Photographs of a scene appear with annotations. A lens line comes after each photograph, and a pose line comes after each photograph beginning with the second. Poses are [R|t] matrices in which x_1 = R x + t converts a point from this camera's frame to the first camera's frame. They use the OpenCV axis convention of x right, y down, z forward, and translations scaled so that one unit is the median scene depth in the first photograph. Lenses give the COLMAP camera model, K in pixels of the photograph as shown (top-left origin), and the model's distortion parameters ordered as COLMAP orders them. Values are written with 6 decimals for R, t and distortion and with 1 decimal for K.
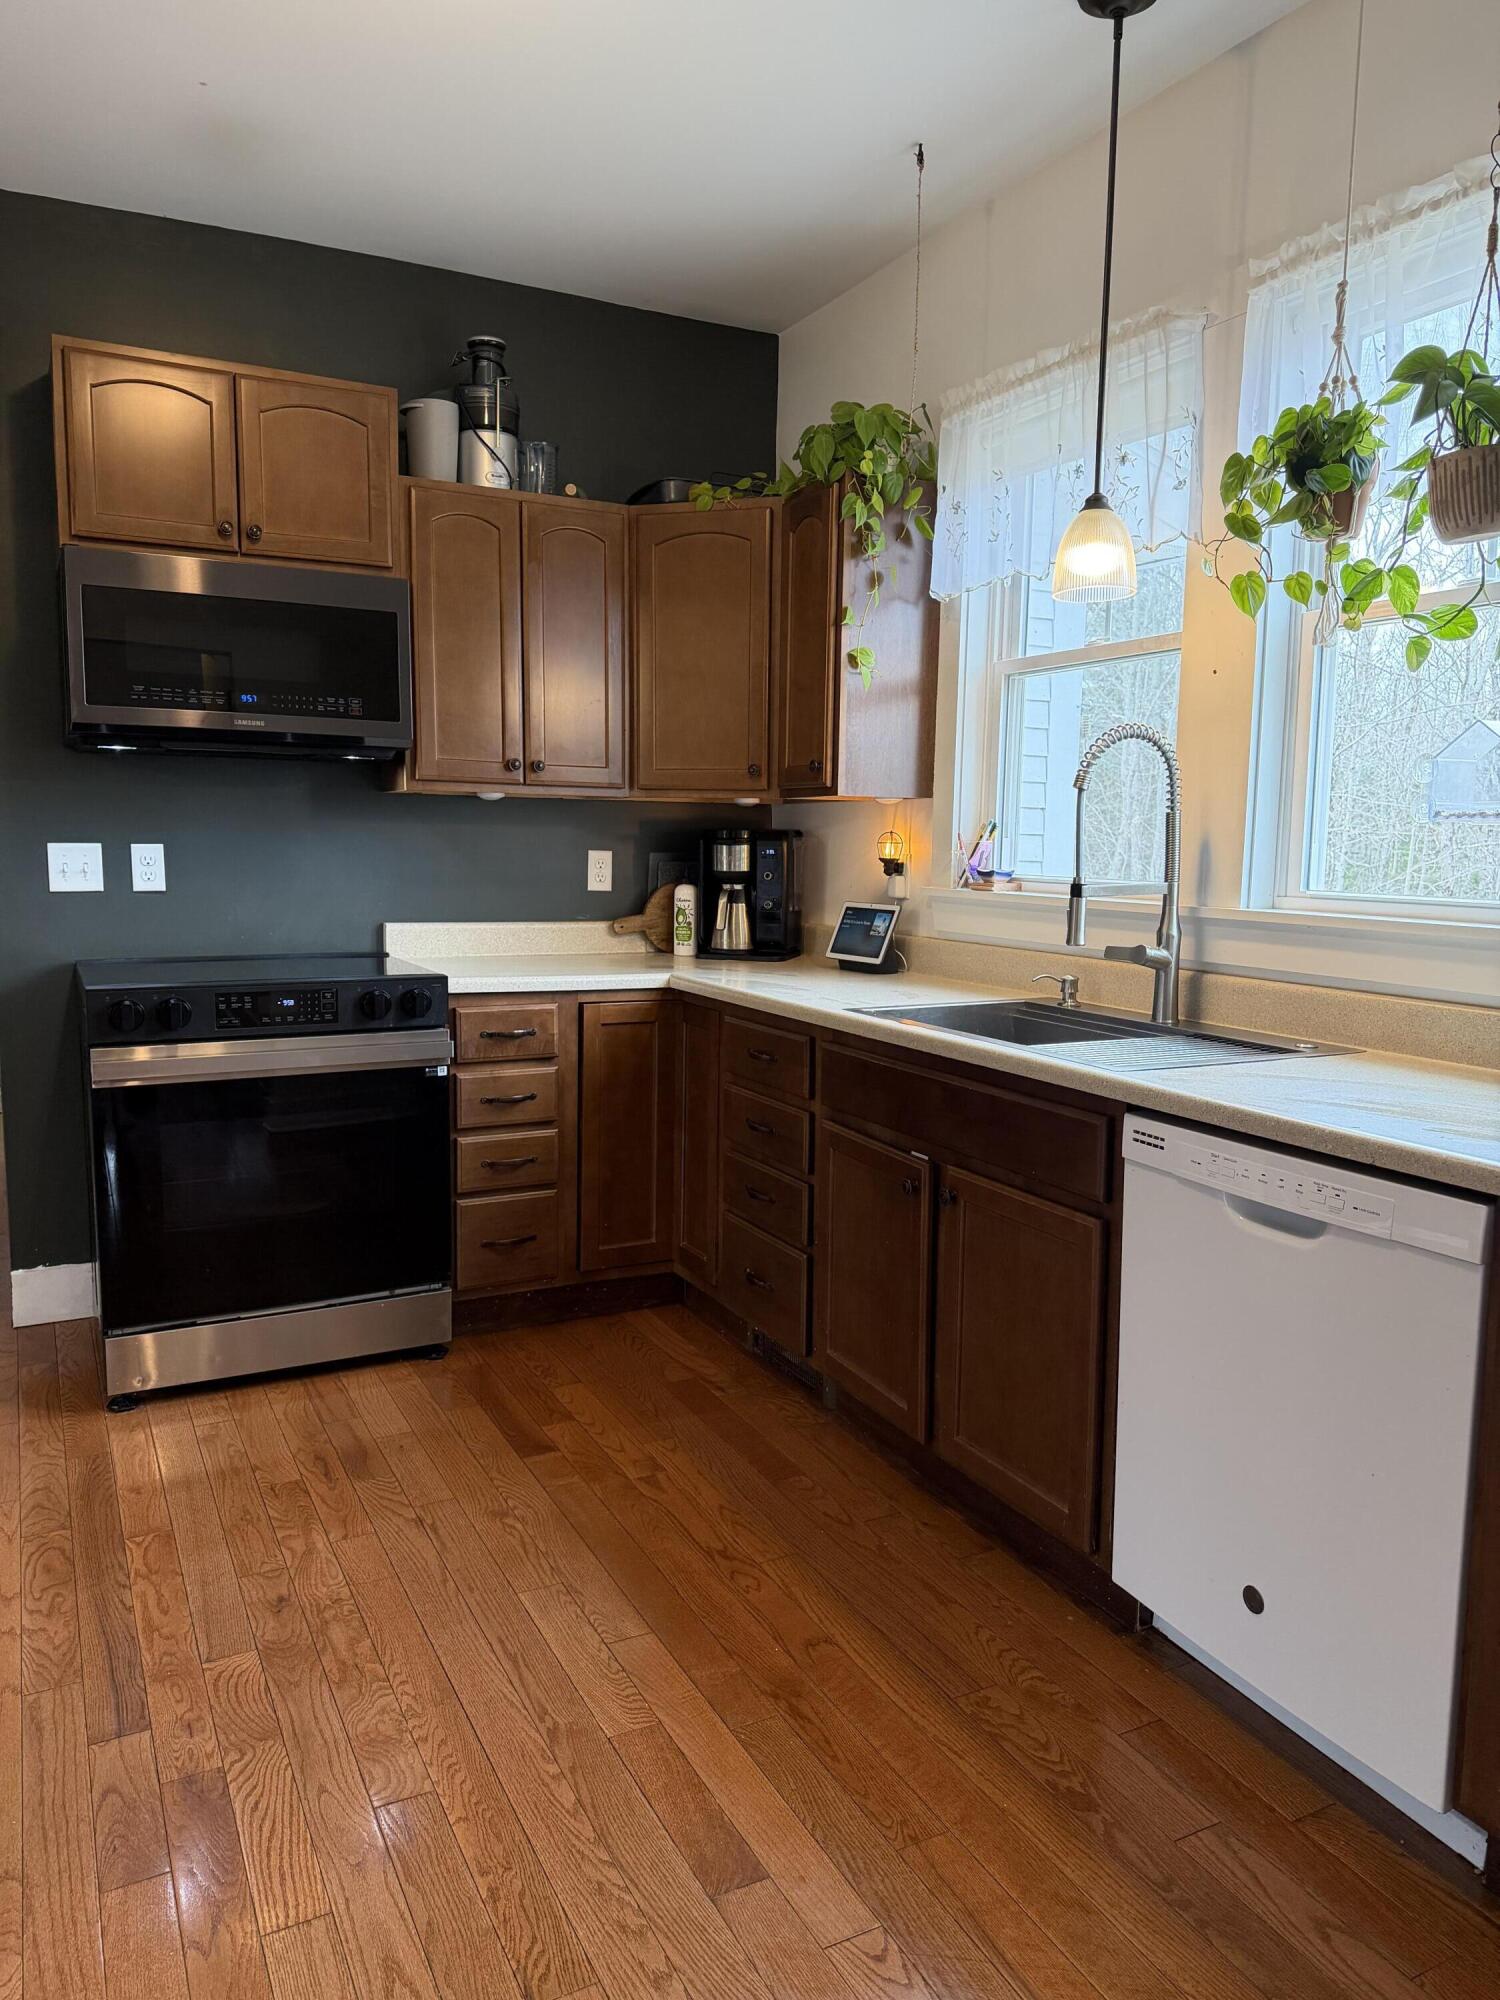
lens RADIAL K [[1388.8, 0, 750.0], [0, 1388.8, 1000.0], [0, 0, 1]] dist [0.000076, 0.000527]
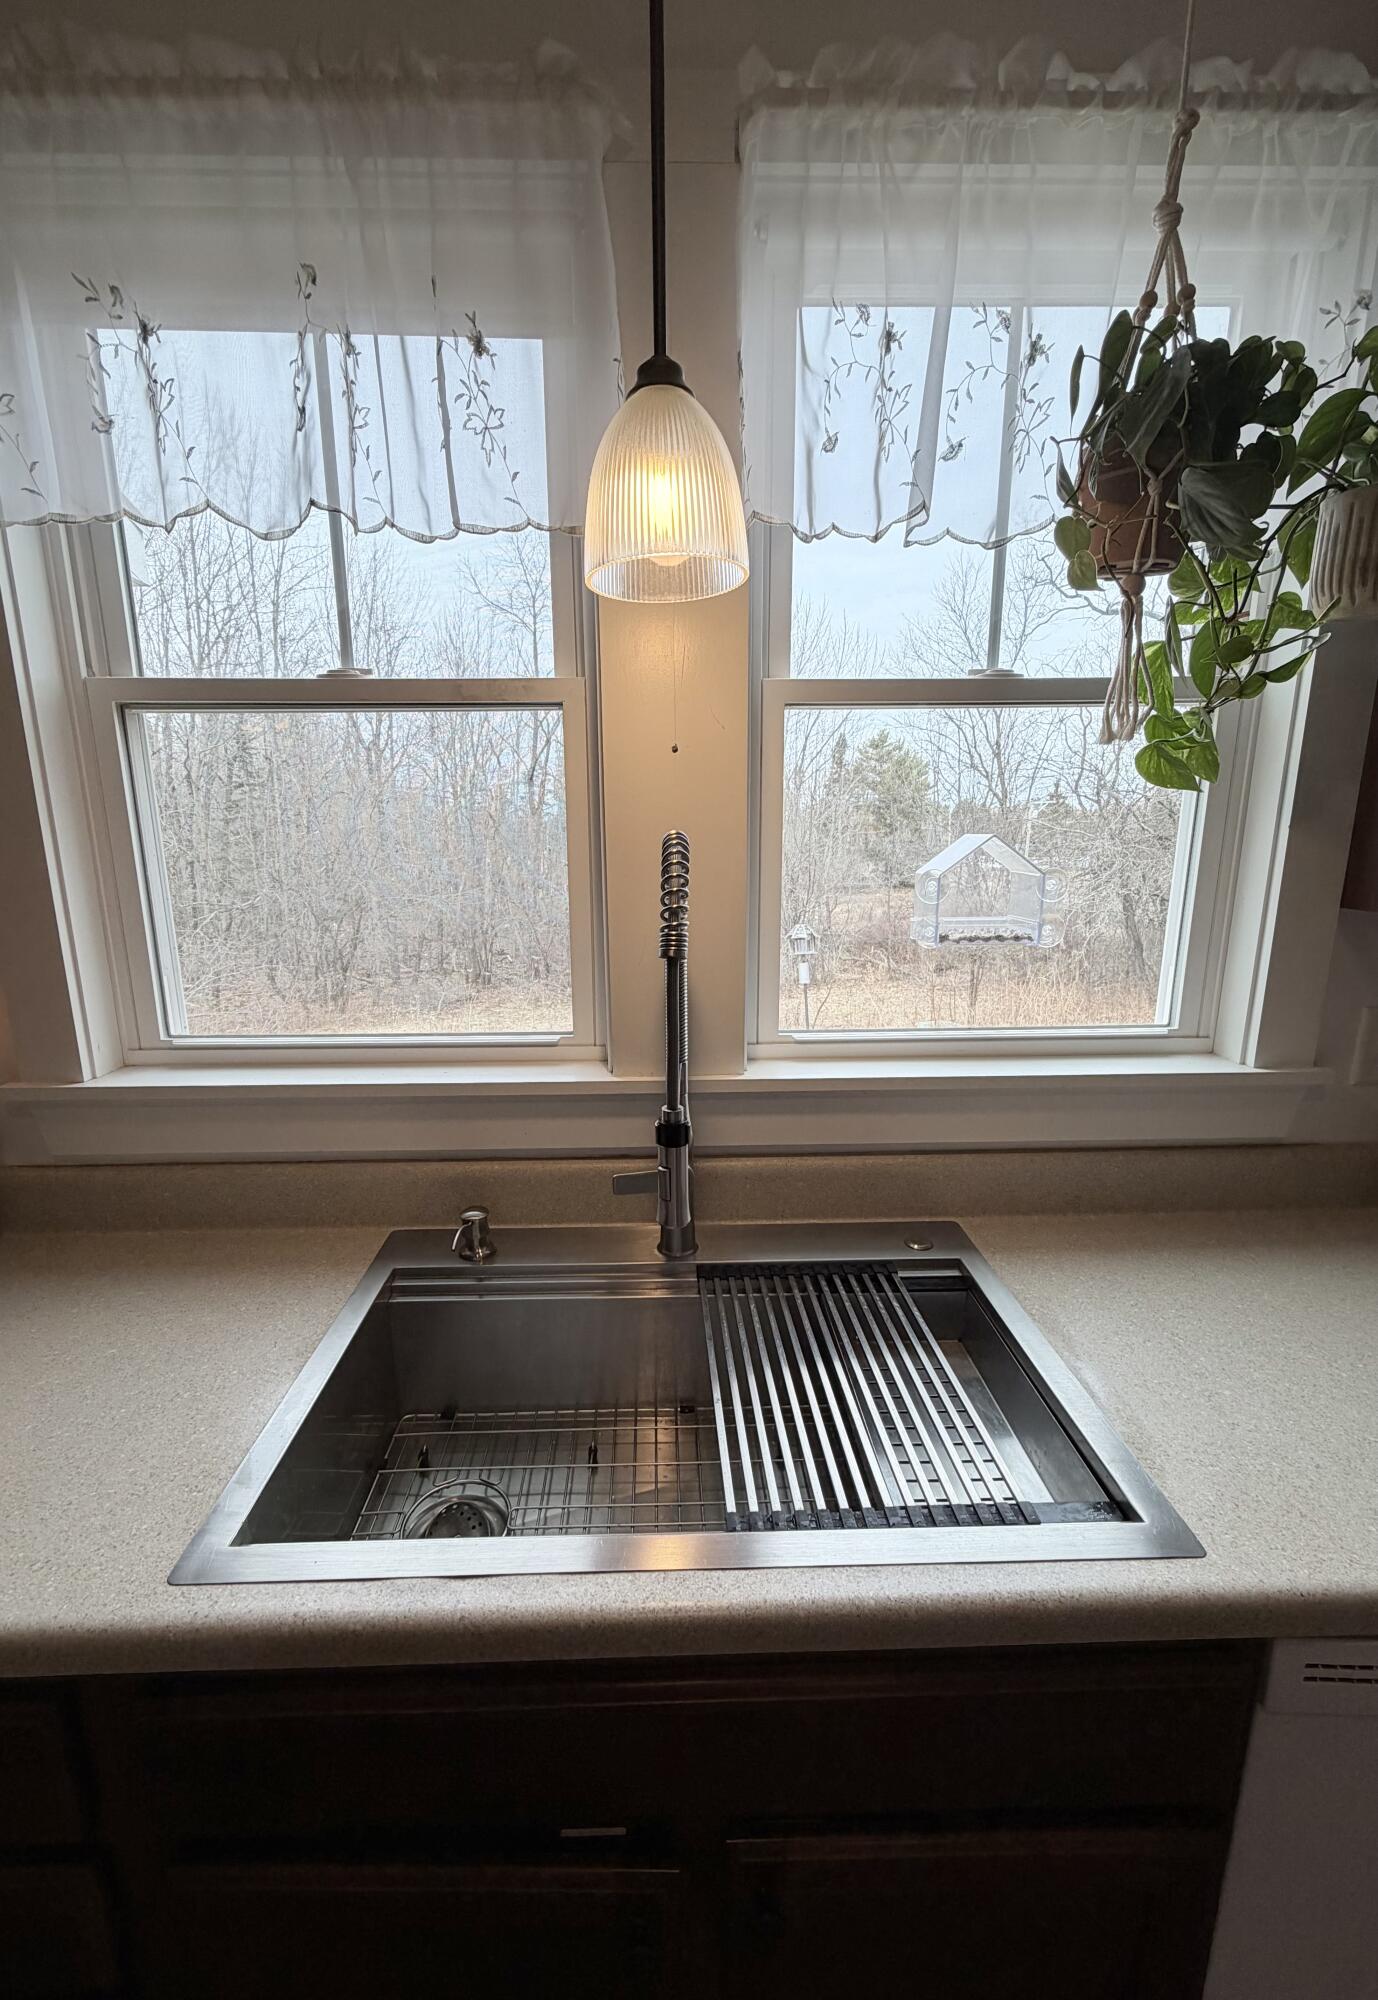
lens RADIAL K [[815.6, 0, 689.0], [0, 815.6, 1000.0], [0, 0, 1]] dist [-0.000830, -0.000086]
pose [[0.443684, -0.201216, 0.873302, -0.041264], [0.120713, 0.979006, 0.164242, -0.200427], [-0.888016, 0.032547, 0.458659, 0.906537]]
